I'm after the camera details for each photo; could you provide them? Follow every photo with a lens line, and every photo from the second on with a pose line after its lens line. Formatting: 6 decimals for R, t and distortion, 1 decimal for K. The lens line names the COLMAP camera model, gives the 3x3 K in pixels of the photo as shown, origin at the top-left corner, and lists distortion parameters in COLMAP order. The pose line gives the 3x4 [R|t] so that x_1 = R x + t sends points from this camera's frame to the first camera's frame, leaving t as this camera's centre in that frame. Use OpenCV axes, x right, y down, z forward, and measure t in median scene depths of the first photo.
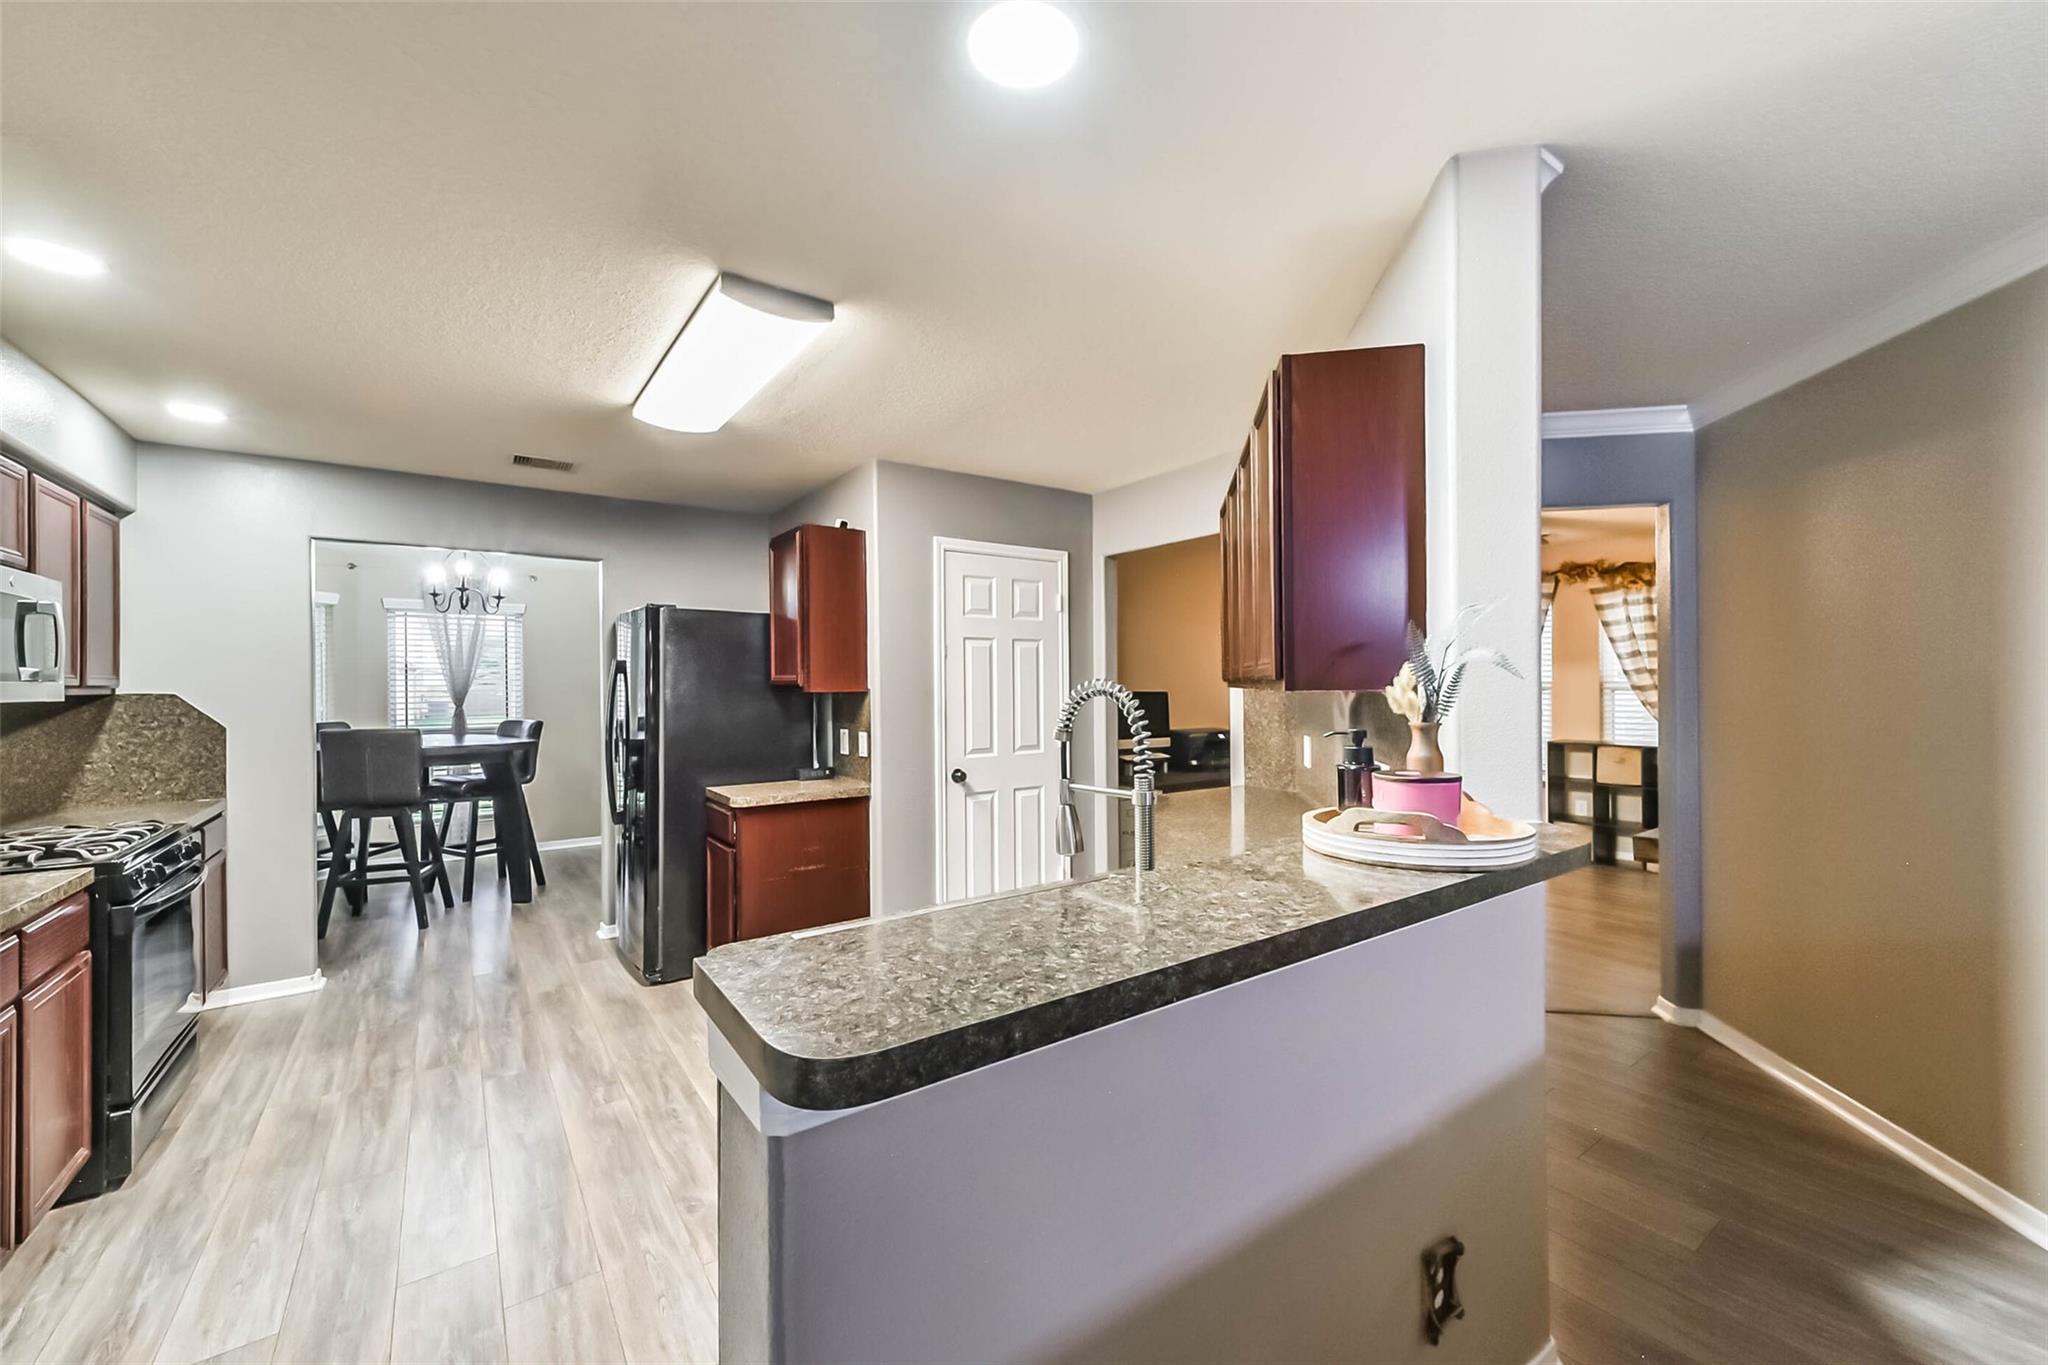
lens RADIAL K [[804.3, 0, 1027.7], [0, 804.3, 684.3], [0, 0, 1]] dist [0.014440, -0.000315]
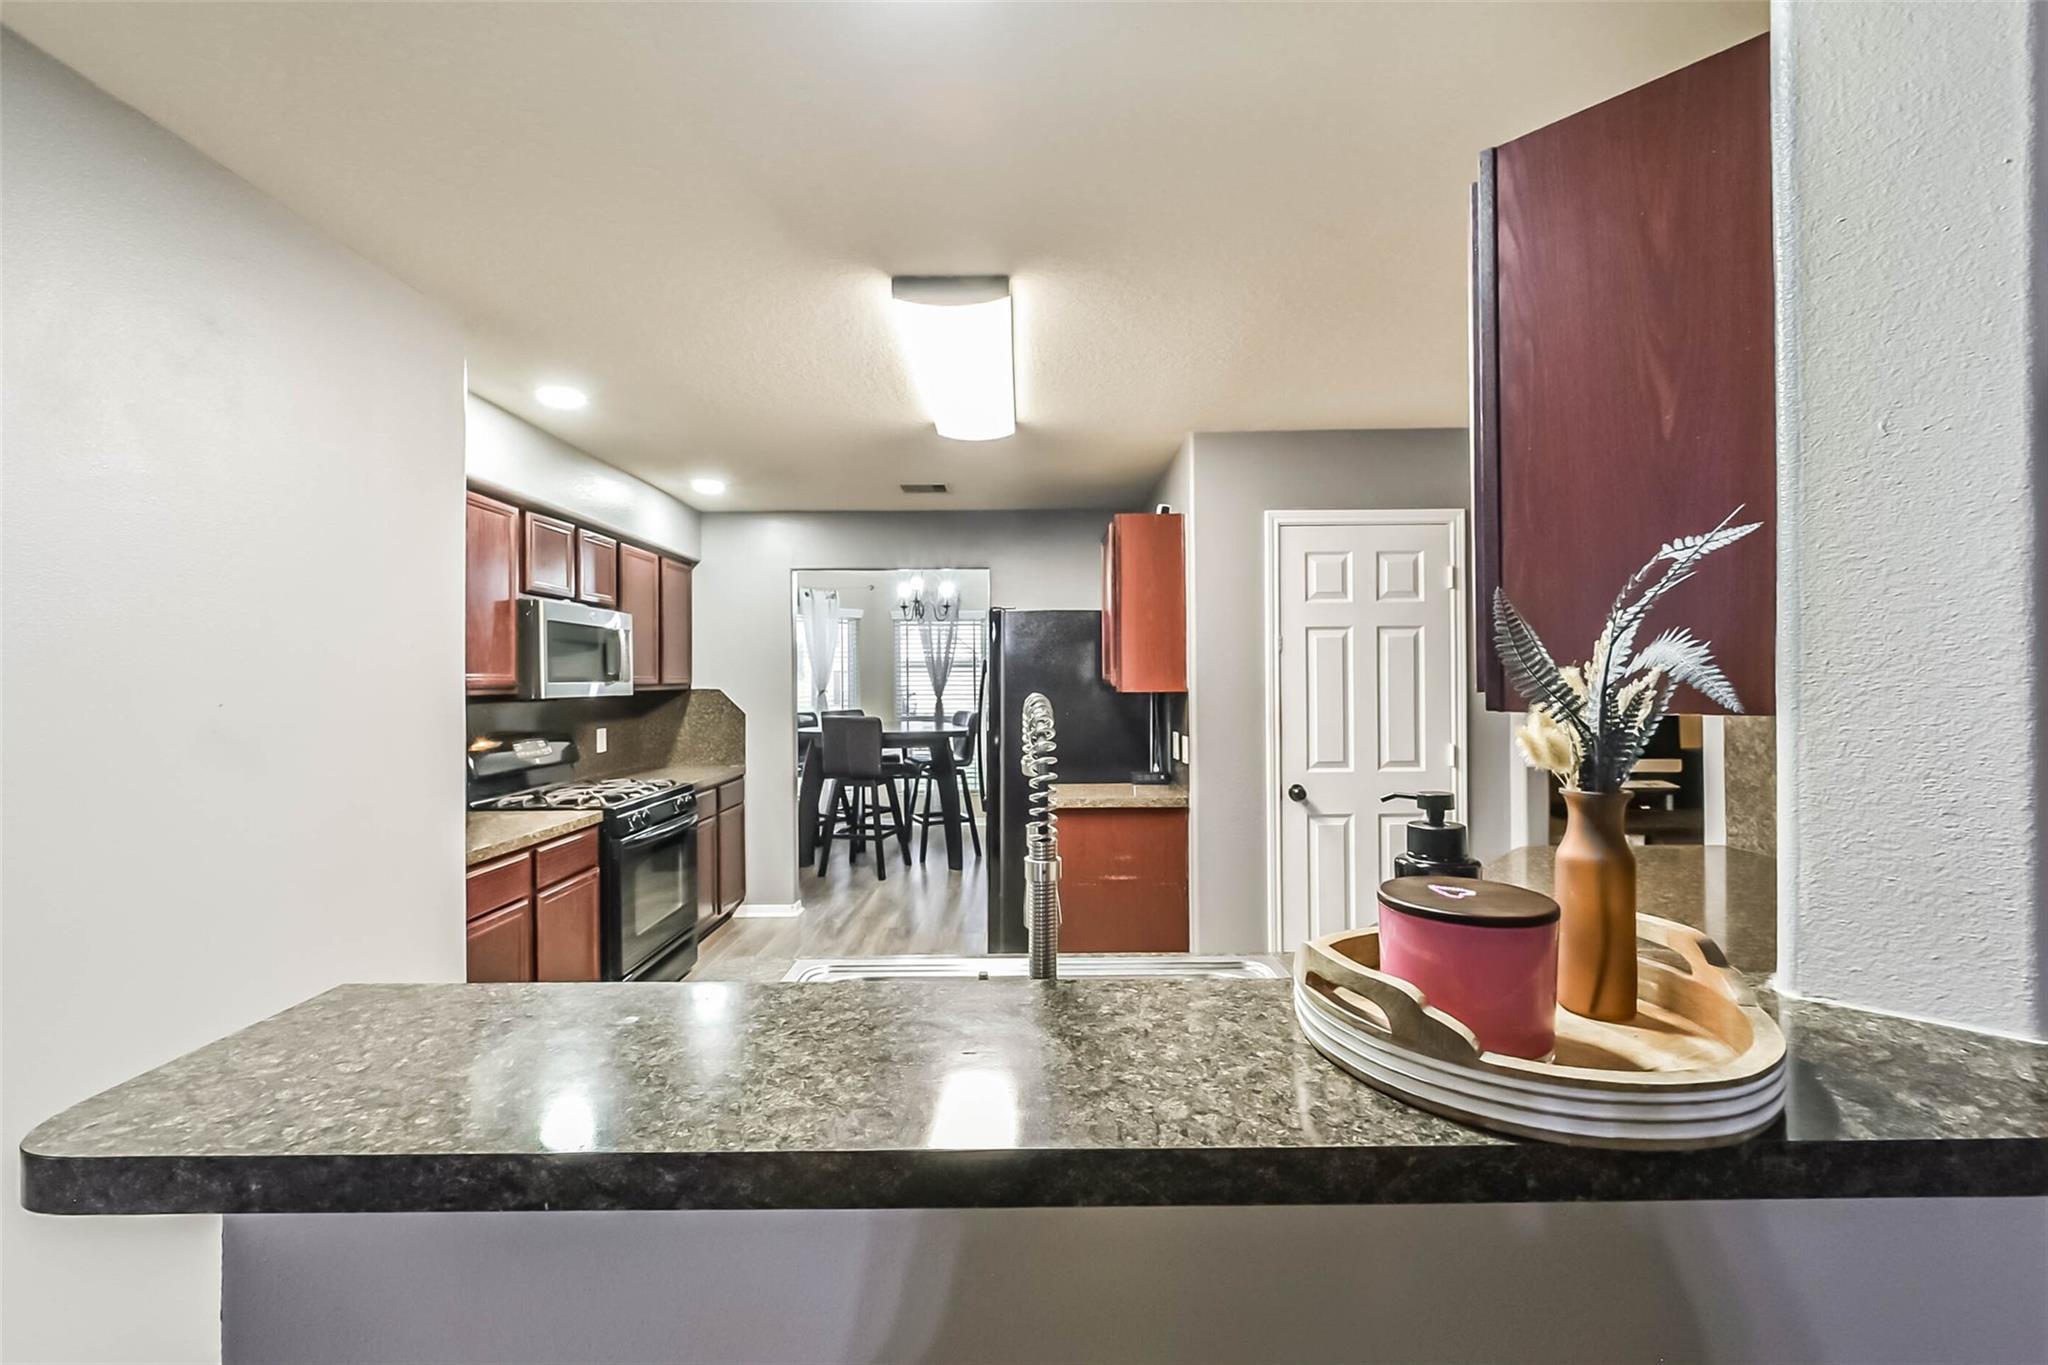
lens RADIAL K [[820.7, 0, 1023.1], [0, 820.7, 676.6], [0, 0, 1]] dist [0.002773, -0.000193]
pose [[0.812291, -0.001400, -0.583250, 0.188461], [0.001816, 0.999998, 0.000129, -0.008330], [0.583249, -0.001164, 0.812293, 0.145140]]
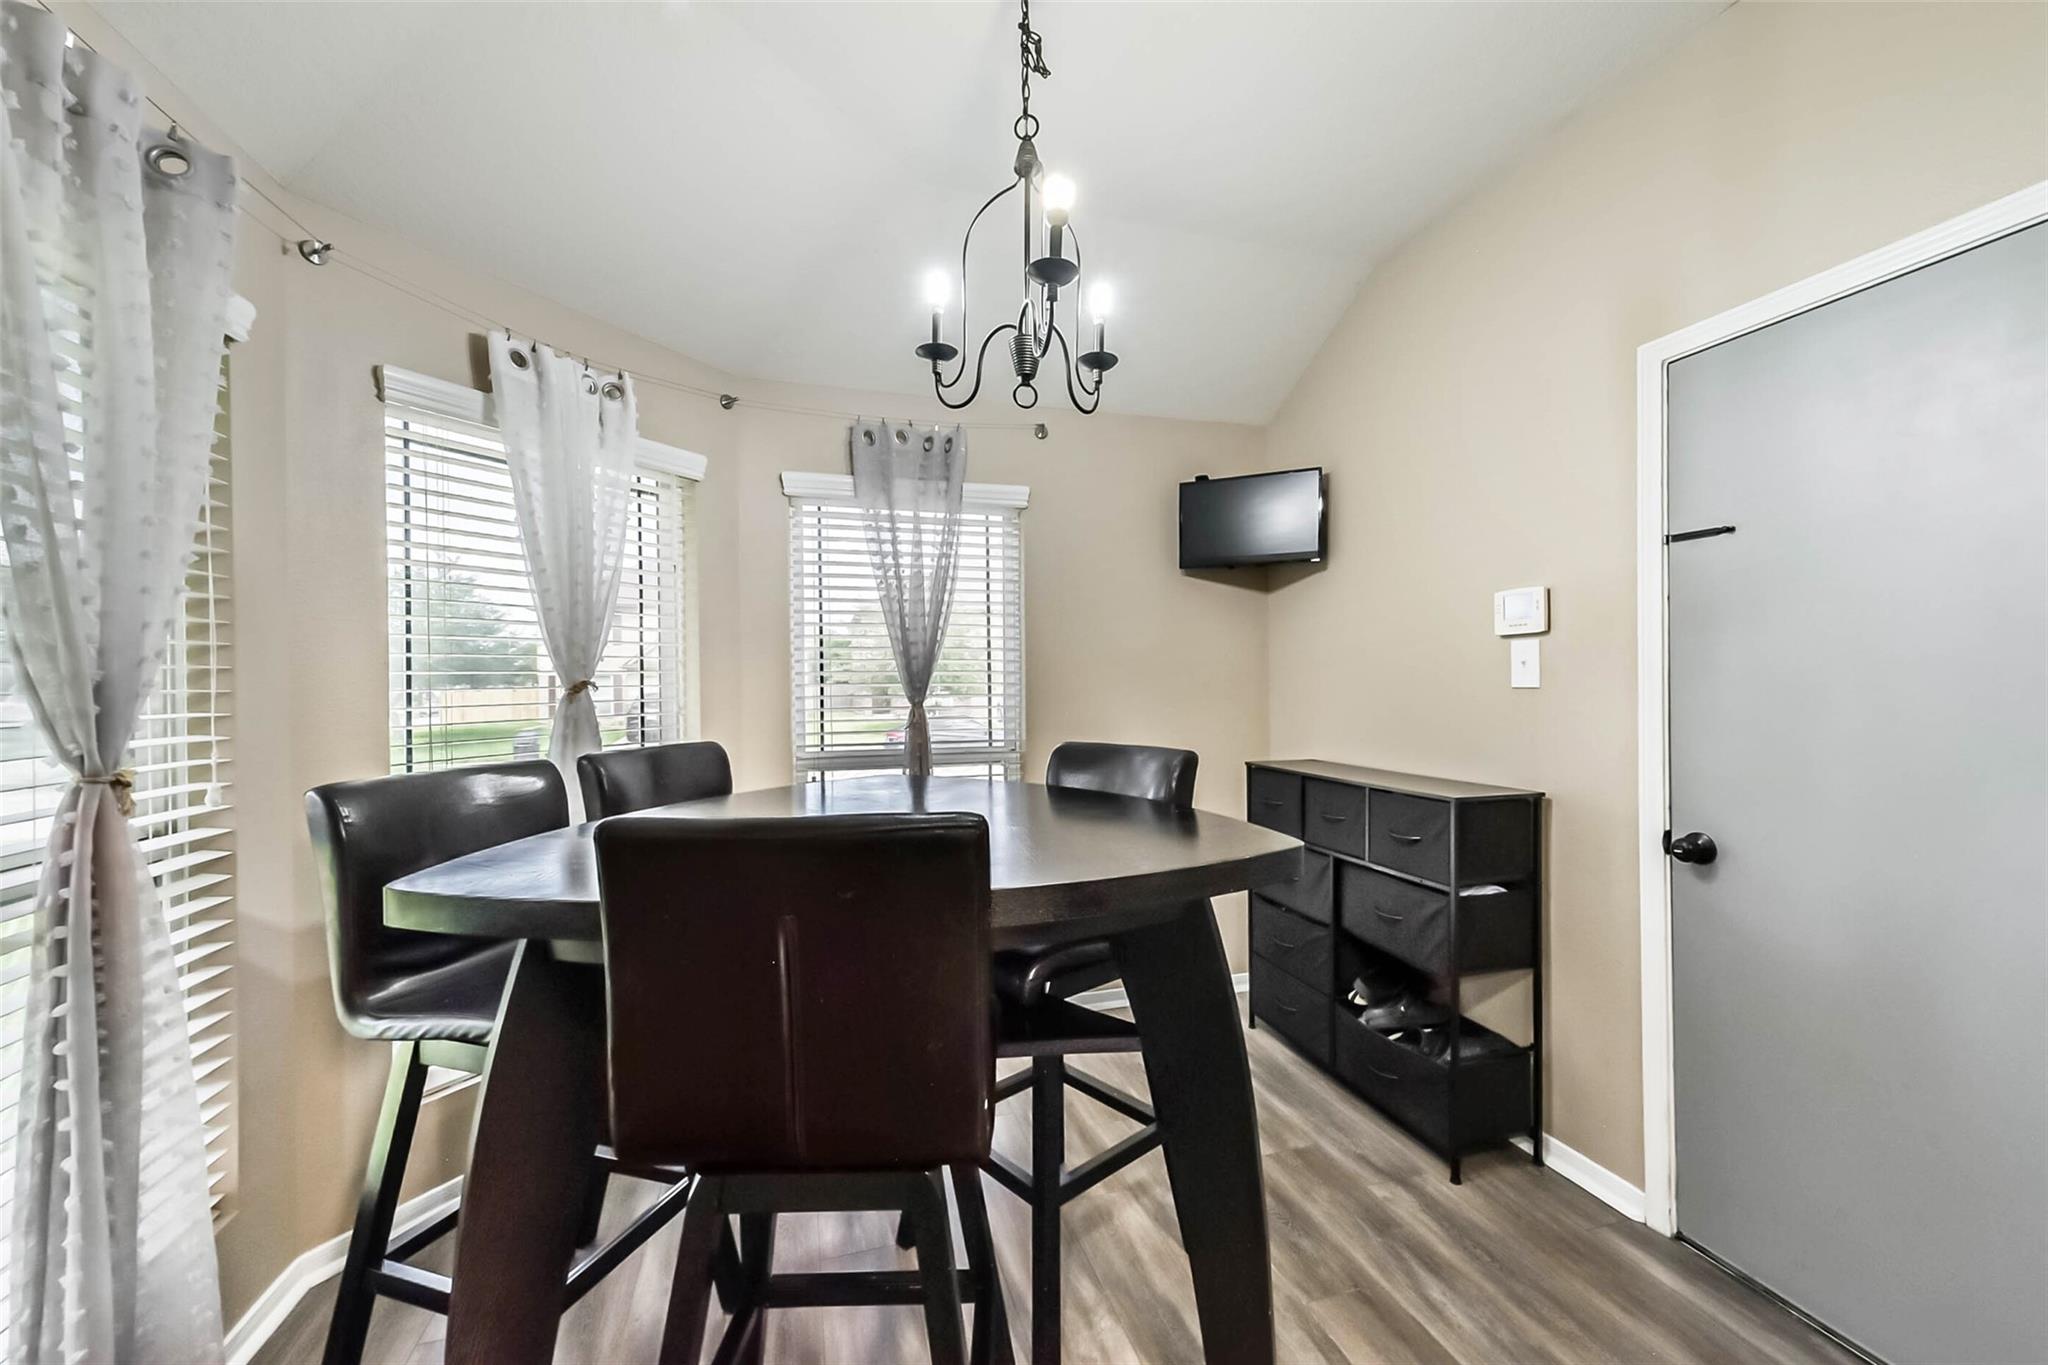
lens RADIAL K [[818.9, 0, 1043.3], [0, 818.9, 693.4], [0, 0, 1]] dist [0.015085, -0.000059]
pose [[0.944384, 0.003334, -0.328827, -0.822802], [0.001138, 0.999909, 0.013406, 0.024746], [0.328842, -0.013035, 0.944295, 0.997367]]
